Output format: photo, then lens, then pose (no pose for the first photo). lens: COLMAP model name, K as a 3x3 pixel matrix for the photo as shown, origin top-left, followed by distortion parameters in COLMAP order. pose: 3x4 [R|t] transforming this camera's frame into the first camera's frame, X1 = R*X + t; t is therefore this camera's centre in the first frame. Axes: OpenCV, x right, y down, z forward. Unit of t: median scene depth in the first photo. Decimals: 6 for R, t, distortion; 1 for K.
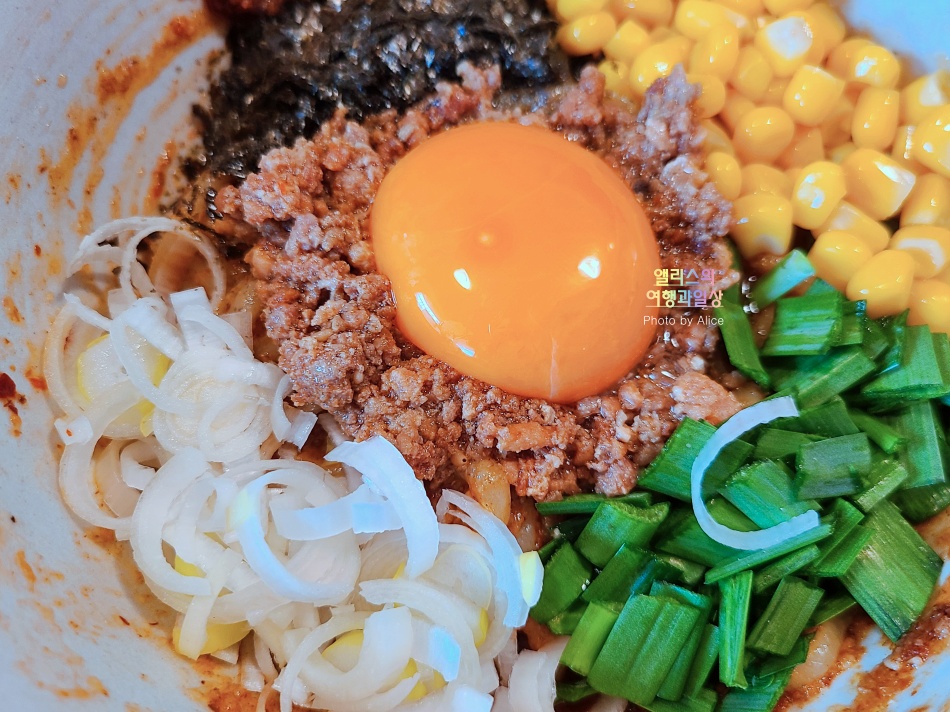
lens RADIAL K [[779.6, 0, 475.0], [0, 779.6, 356.0], [0, 0, 1]] dist [-0.033006, -0.003223]
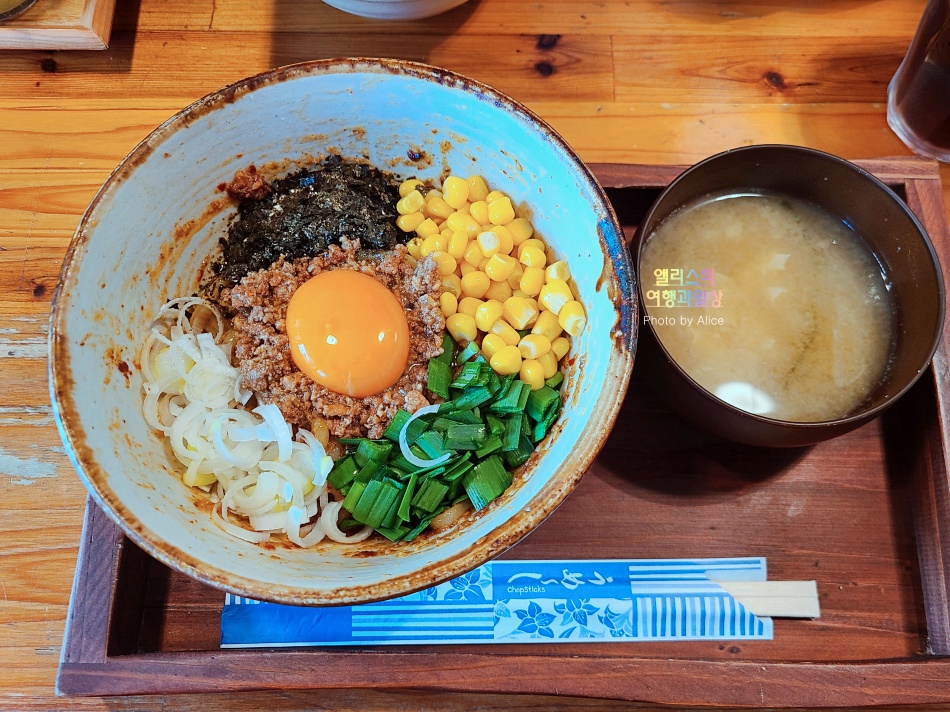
lens RADIAL K [[715.7, 0, 475.0], [0, 715.7, 356.0], [0, 0, 1]] dist [0.000412, -0.000329]
pose [[0.994027, 0.100204, -0.043249, 0.540592], [-0.099621, 0.994906, 0.015419, -0.131845], [0.044573, -0.011018, 0.998945, -1.122177]]
